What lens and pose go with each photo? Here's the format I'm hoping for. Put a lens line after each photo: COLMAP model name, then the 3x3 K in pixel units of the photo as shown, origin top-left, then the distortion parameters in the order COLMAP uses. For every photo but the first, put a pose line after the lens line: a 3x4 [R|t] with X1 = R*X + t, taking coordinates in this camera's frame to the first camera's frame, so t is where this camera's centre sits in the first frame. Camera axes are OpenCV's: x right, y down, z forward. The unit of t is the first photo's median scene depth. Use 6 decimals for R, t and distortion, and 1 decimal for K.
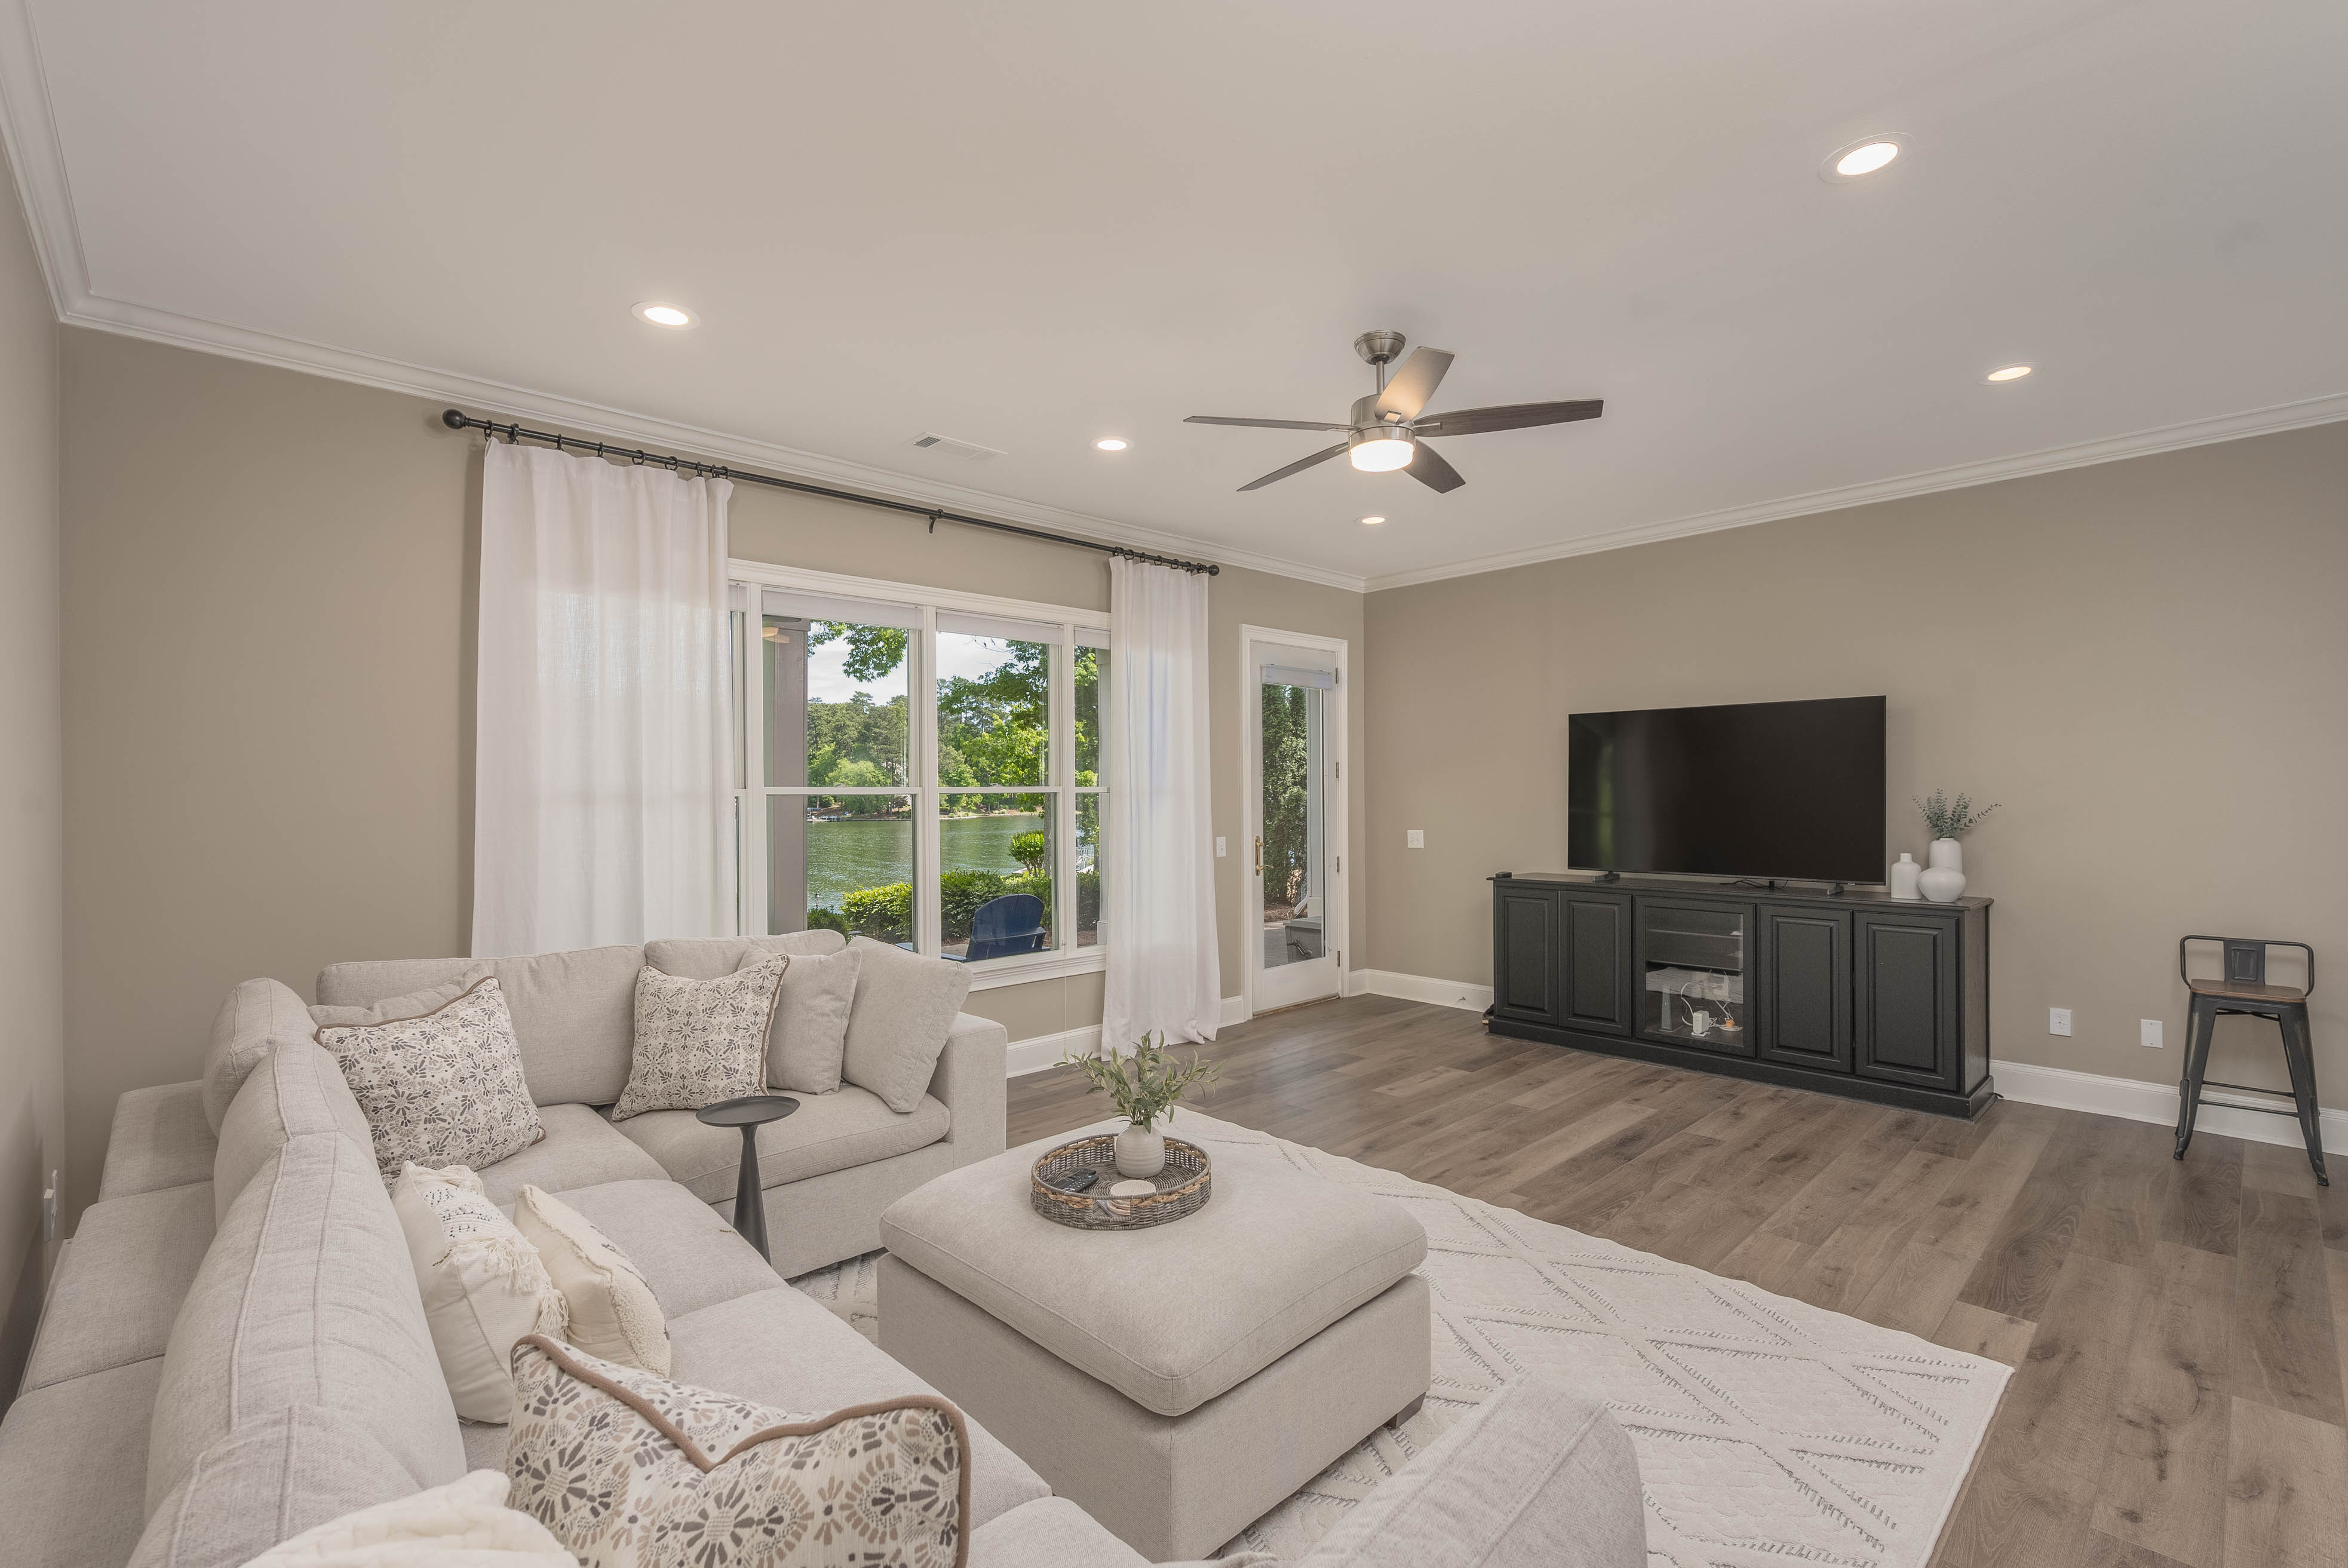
lens RADIAL K [[1047.3, 0, 1174.0], [0, 1047.3, 784.0], [0, 0, 1]] dist [-0.000922, -0.000759]
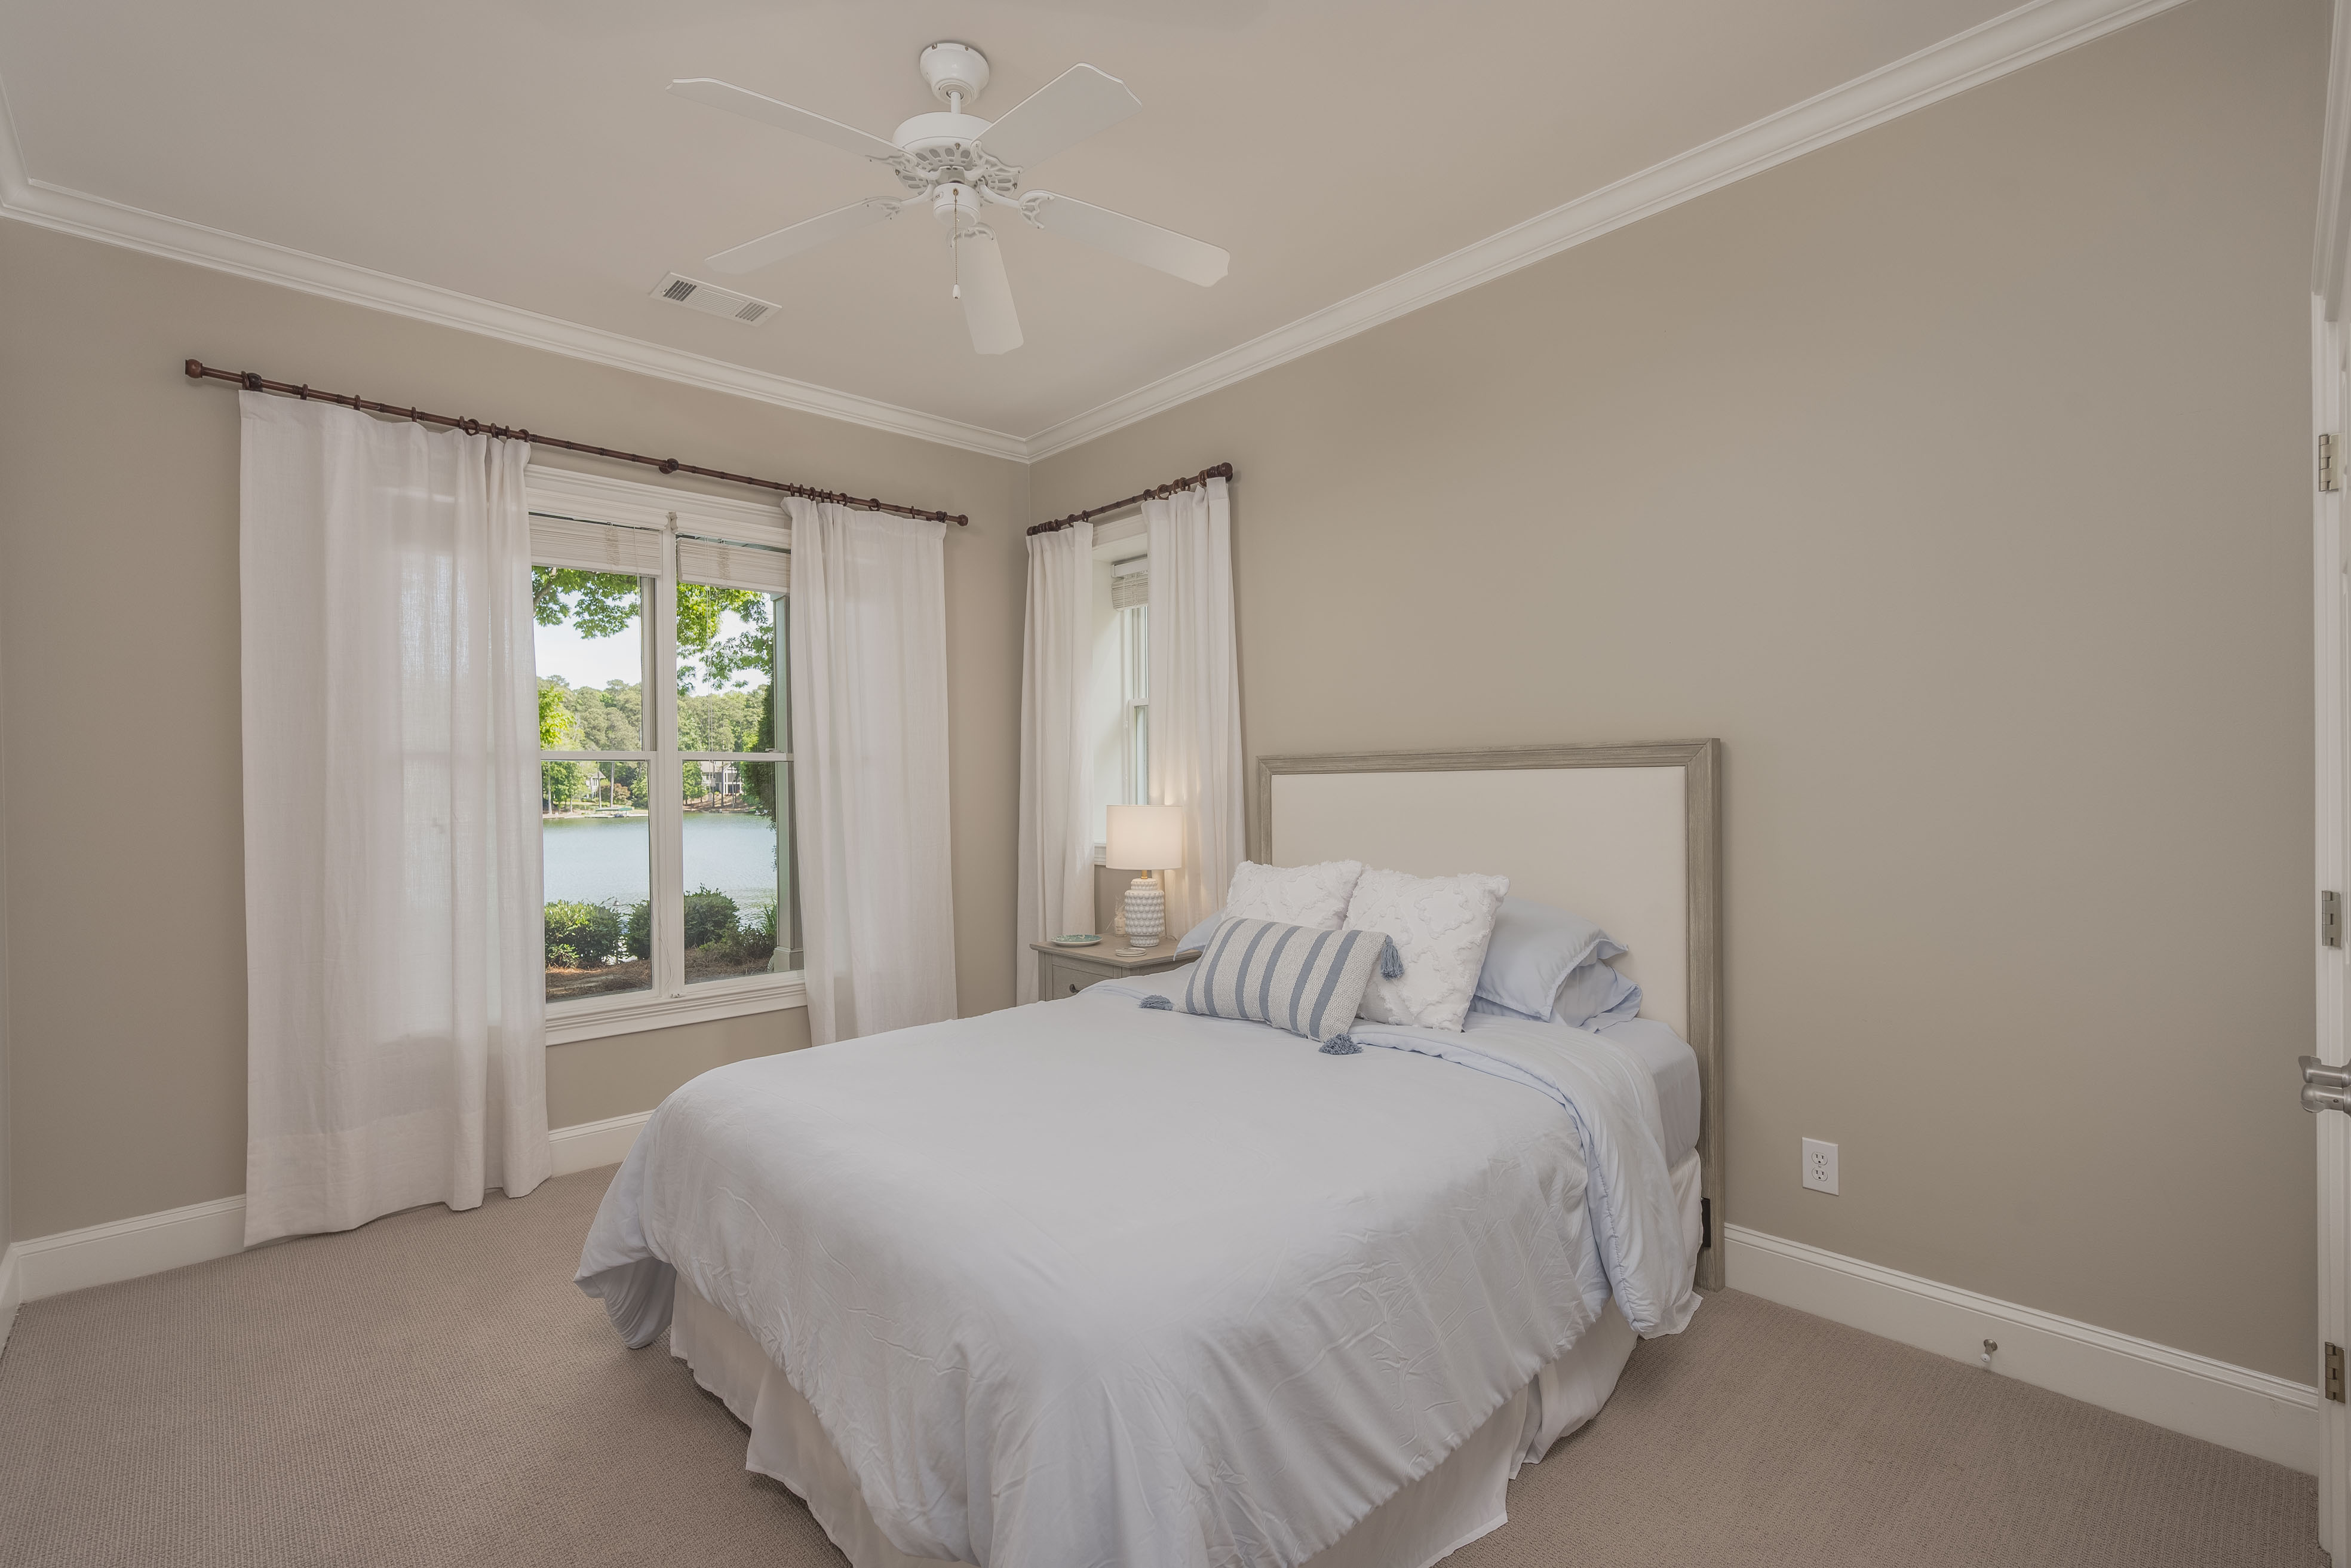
lens RADIAL K [[1031.0, 0, 1196.5], [0, 1031.0, 781.4], [0, 0, 1]] dist [0.000771, -0.000194]
pose [[0.999893, -0.009532, 0.011066, 0.146333], [0.009425, 0.999908, 0.009750, -0.002412], [-0.011158, -0.009645, 0.999891, 0.123282]]
